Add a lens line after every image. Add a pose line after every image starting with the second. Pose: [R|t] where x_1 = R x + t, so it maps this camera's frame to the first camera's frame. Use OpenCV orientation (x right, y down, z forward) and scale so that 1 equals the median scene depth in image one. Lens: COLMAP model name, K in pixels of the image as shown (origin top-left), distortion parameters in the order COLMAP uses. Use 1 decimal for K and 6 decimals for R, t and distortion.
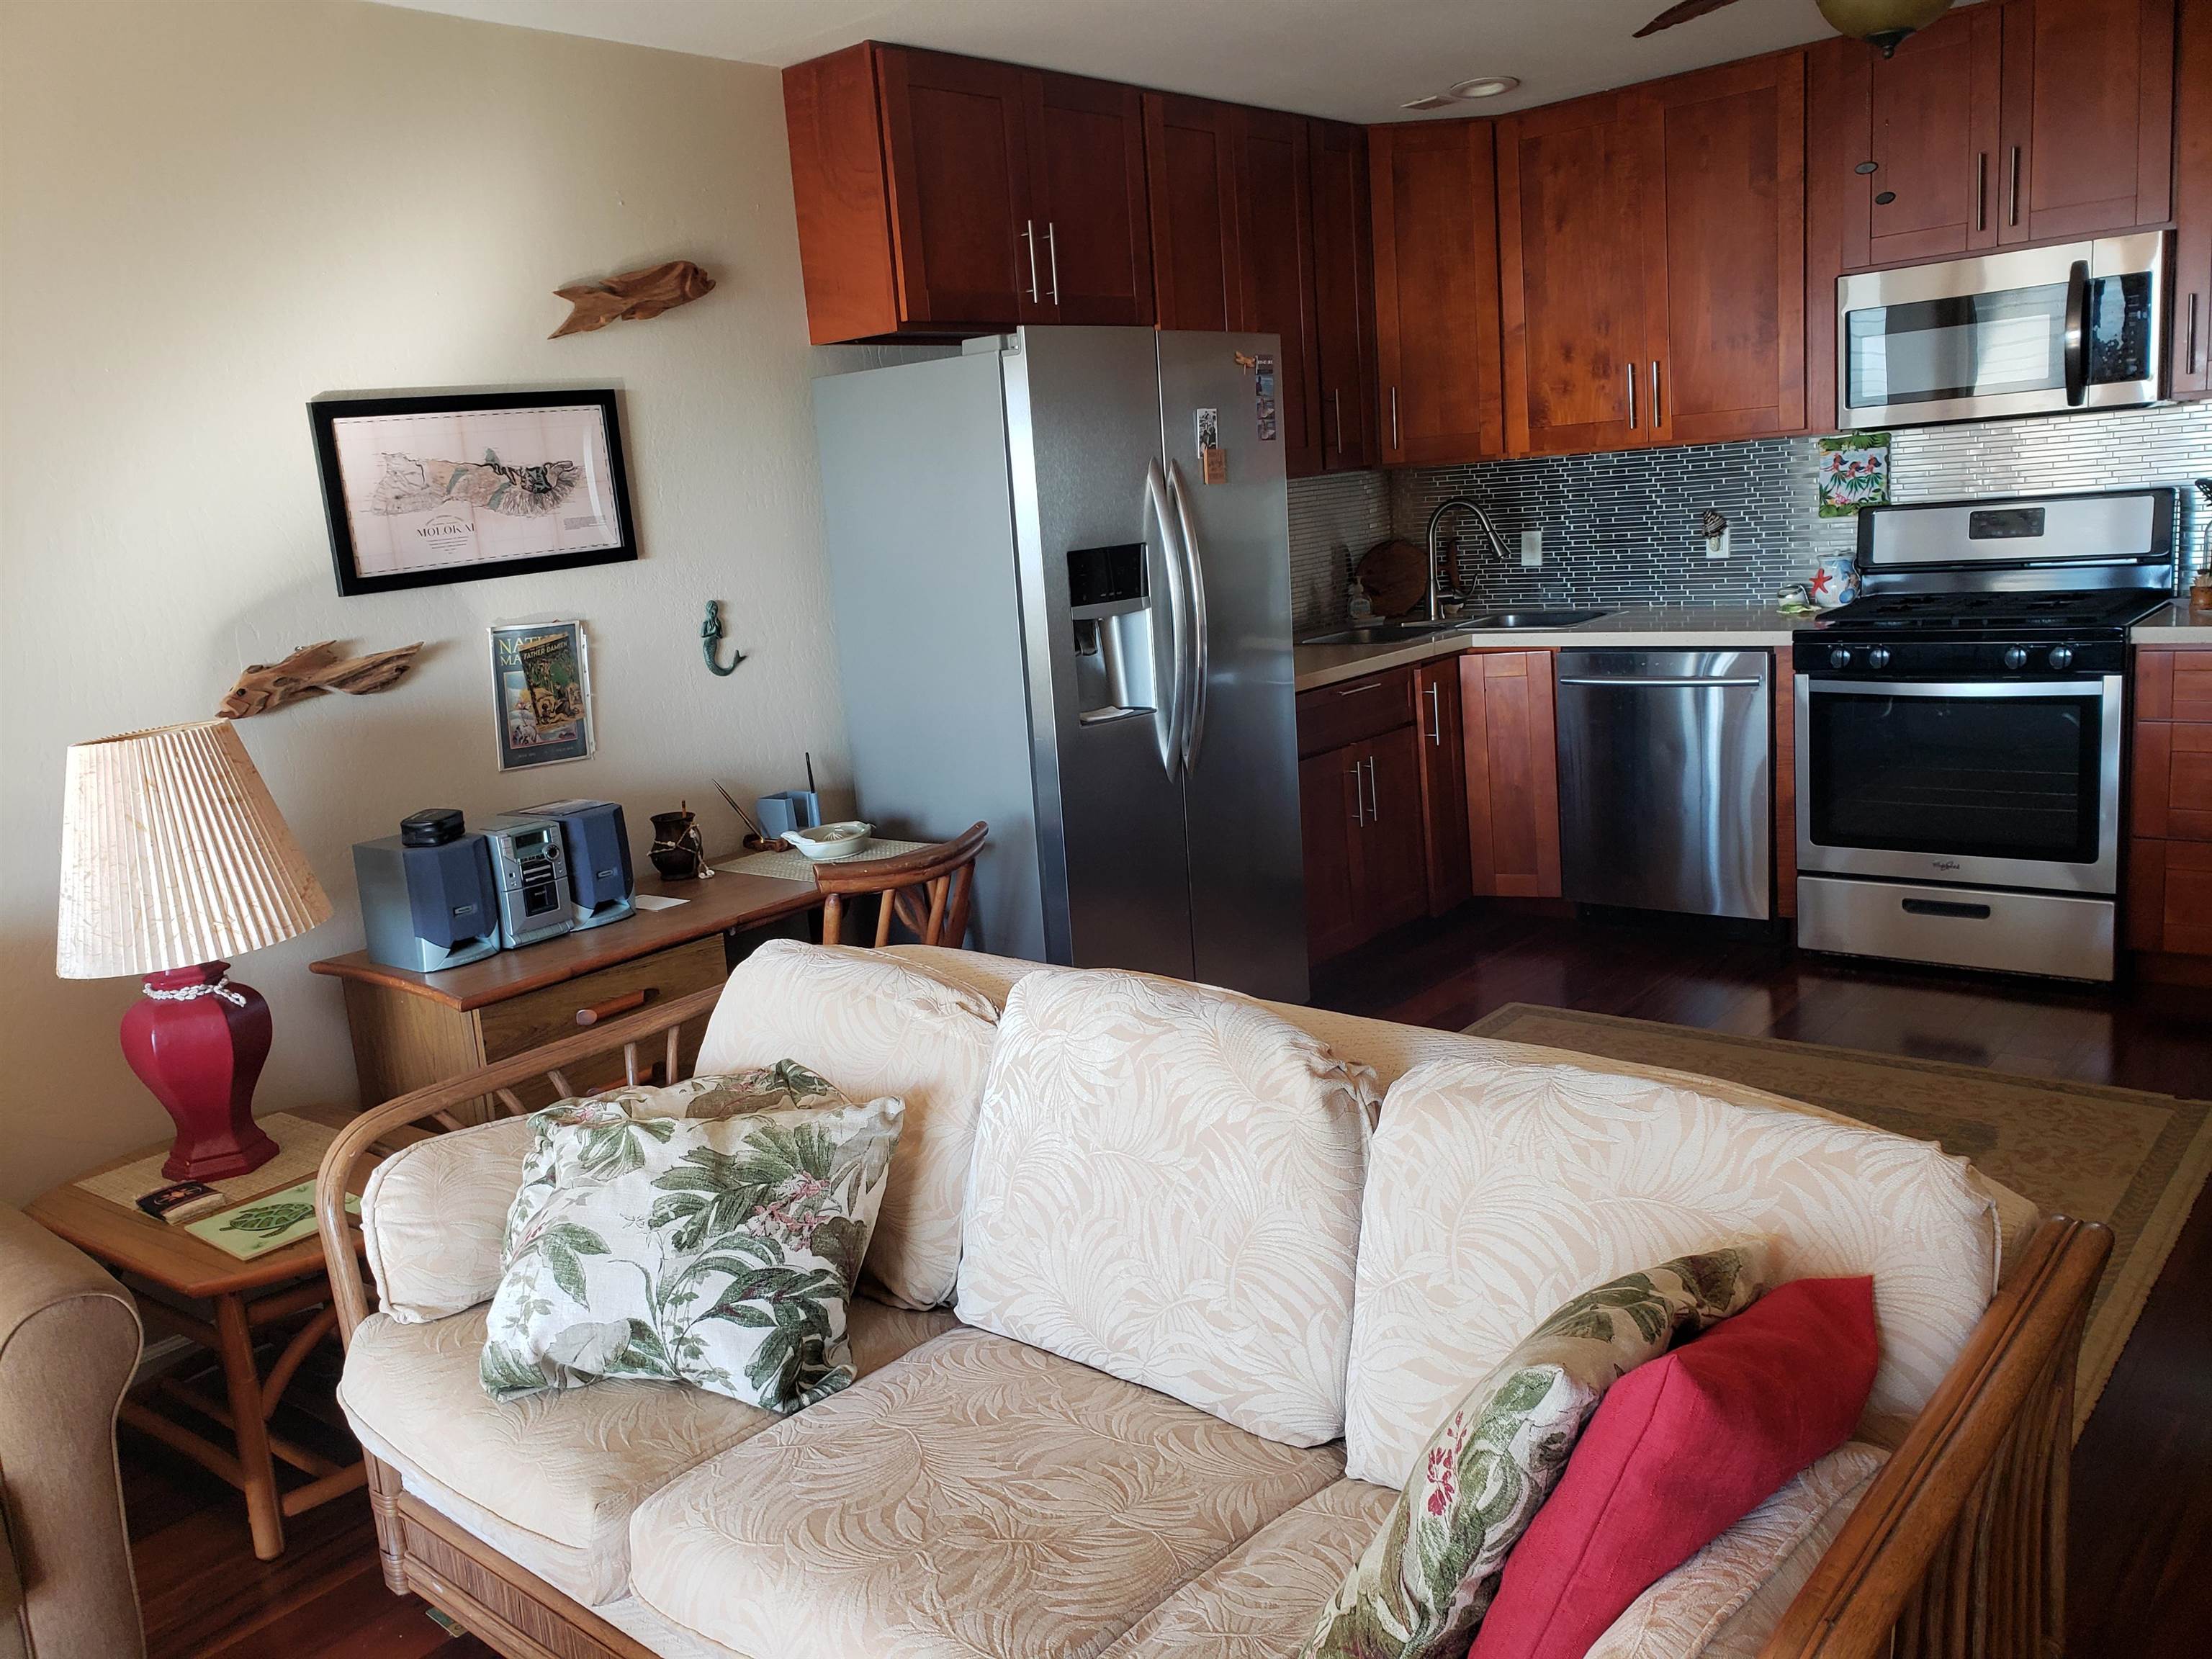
lens RADIAL K [[1705.4, 0, 1103.9], [0, 1705.4, 818.4], [0, 0, 1]] dist [0.006221, -0.018429]
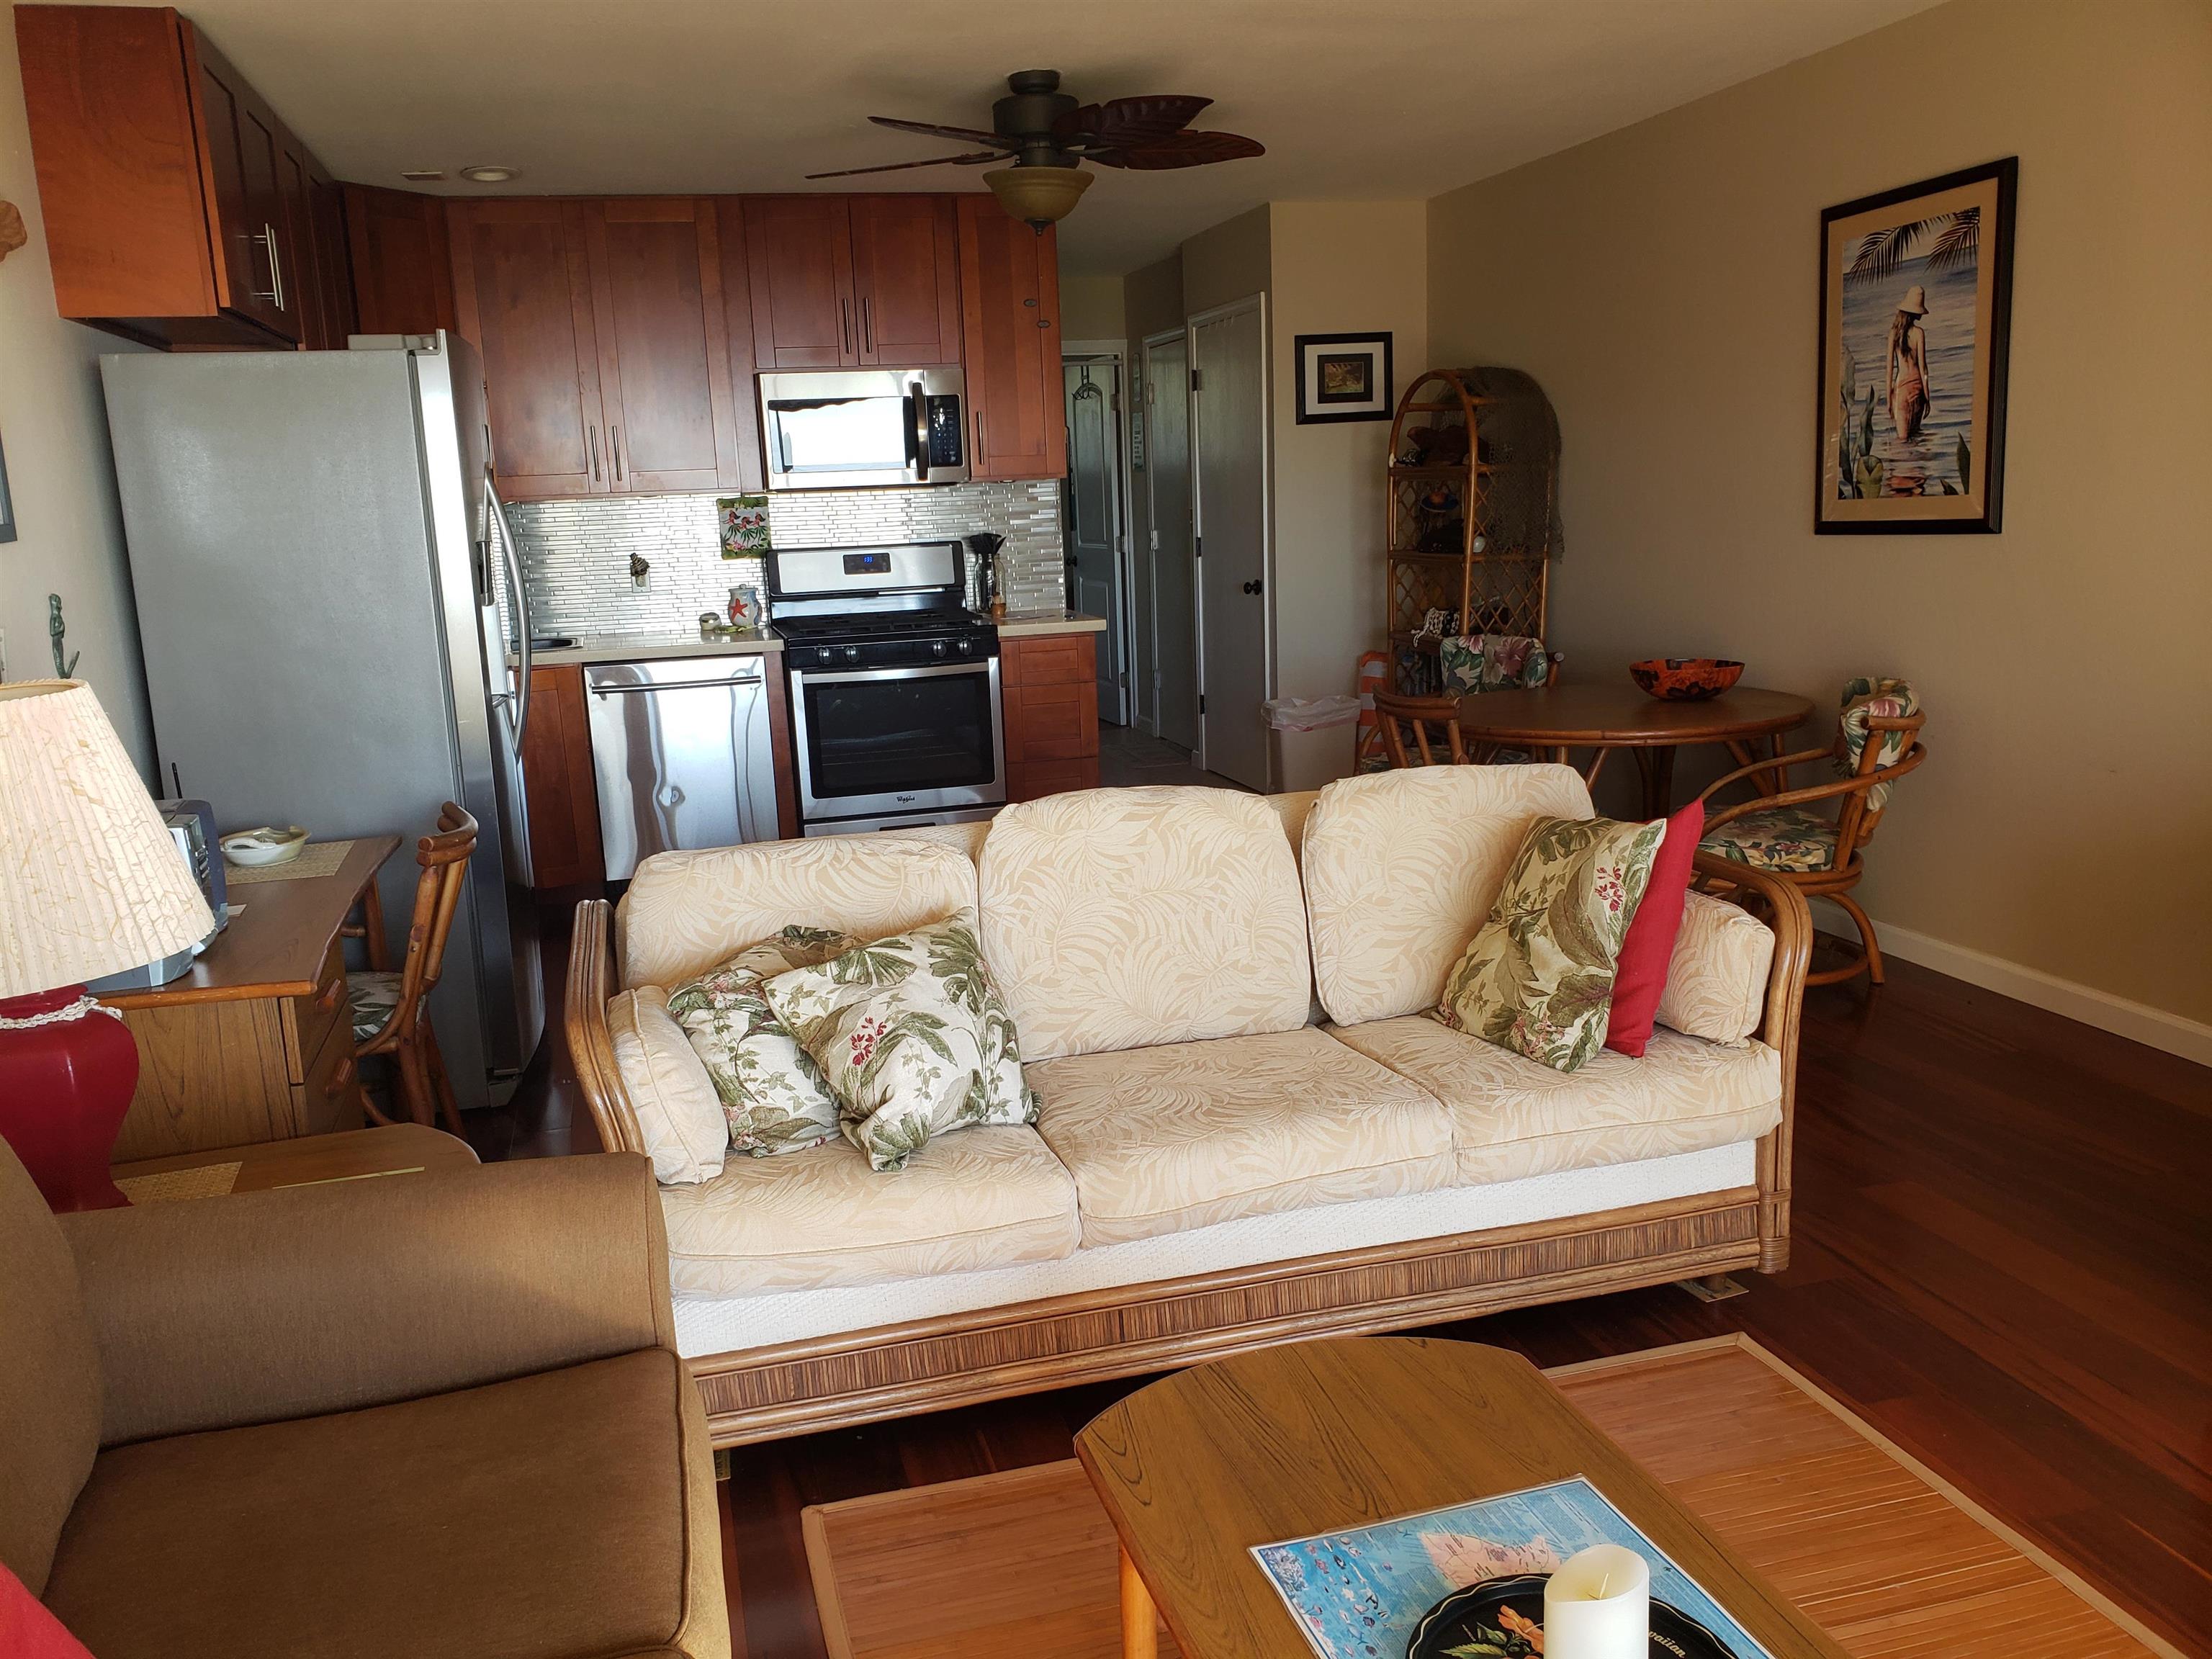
lens RADIAL K [[1705.4, 0, 1106.4], [0, 1705.4, 834.4], [0, 0, 1]] dist [0.006221, -0.018429]
pose [[0.552357, -0.104947, 0.826975, -0.698855], [0.151597, 0.988147, 0.024145, 0.055992], [-0.819707, 0.112031, 0.561720, 0.095302]]
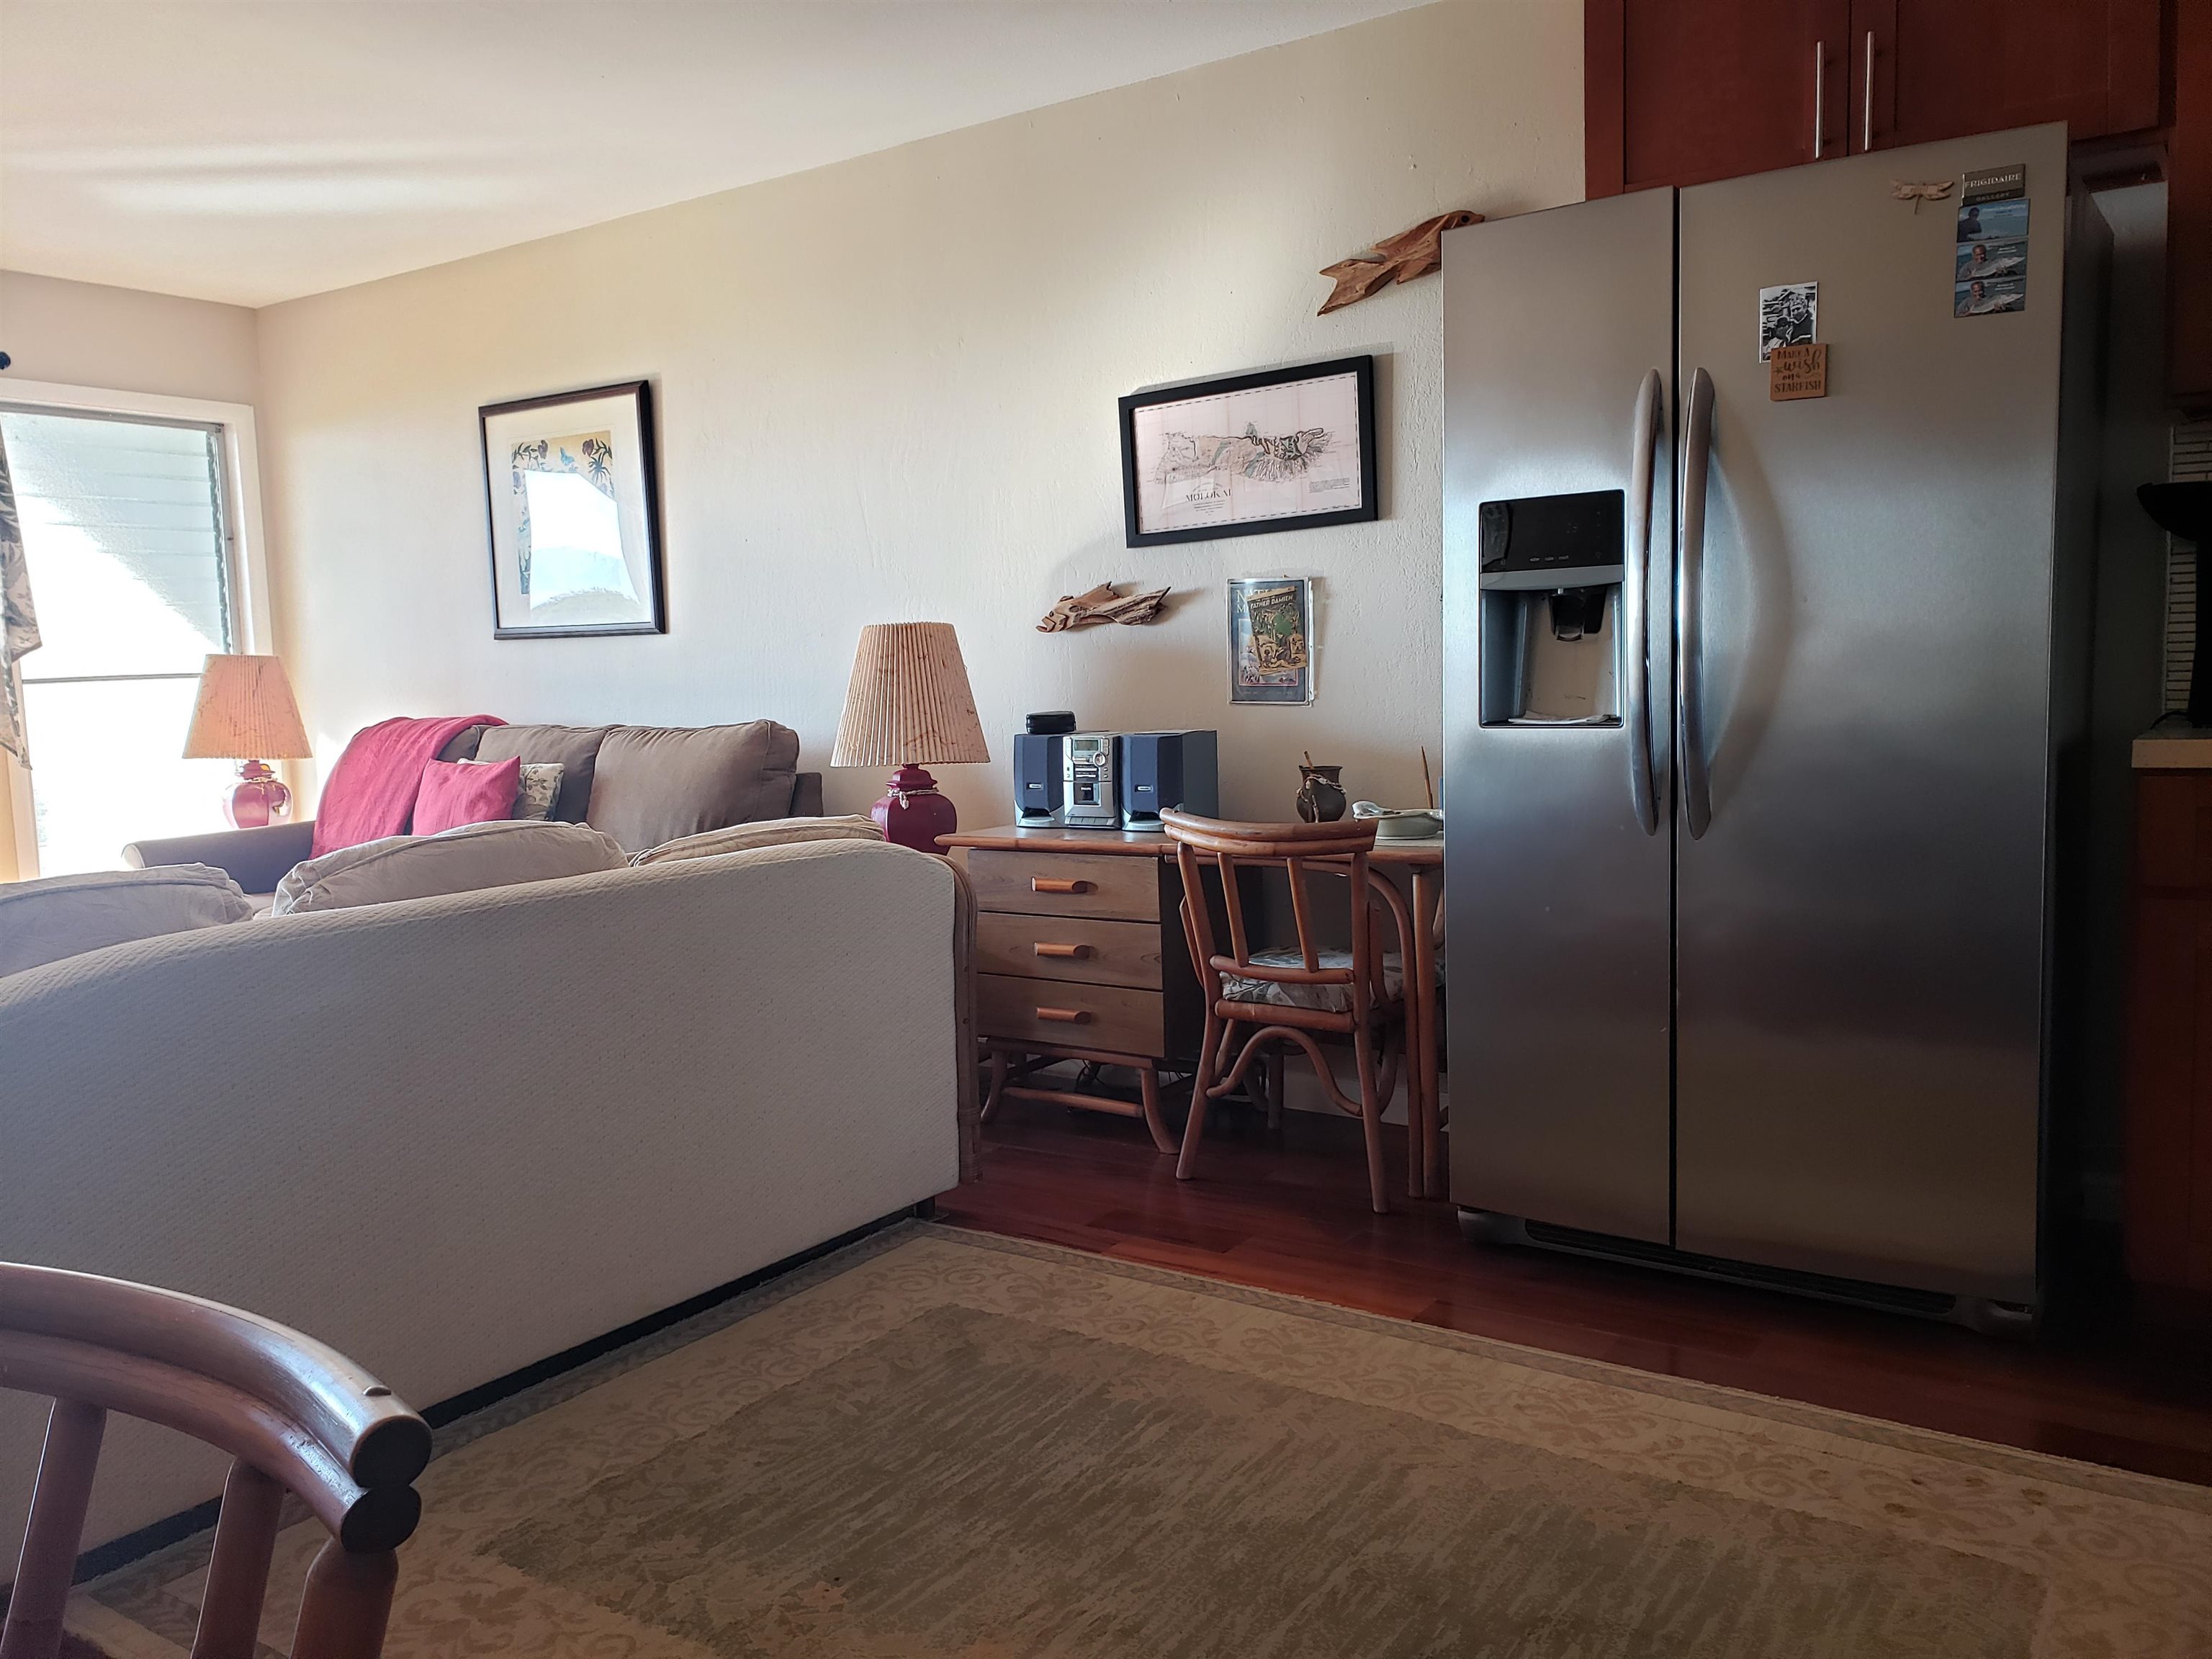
lens RADIAL K [[1705.4, 0, 1105.9], [0, 1705.4, 837.0], [0, 0, 1]] dist [0.006221, -0.018429]
pose [[0.122554, 0.174982, -0.976914, 0.785158], [-0.160661, 0.974849, 0.154457, -0.104591], [0.979372, 0.138023, 0.147584, 0.758804]]
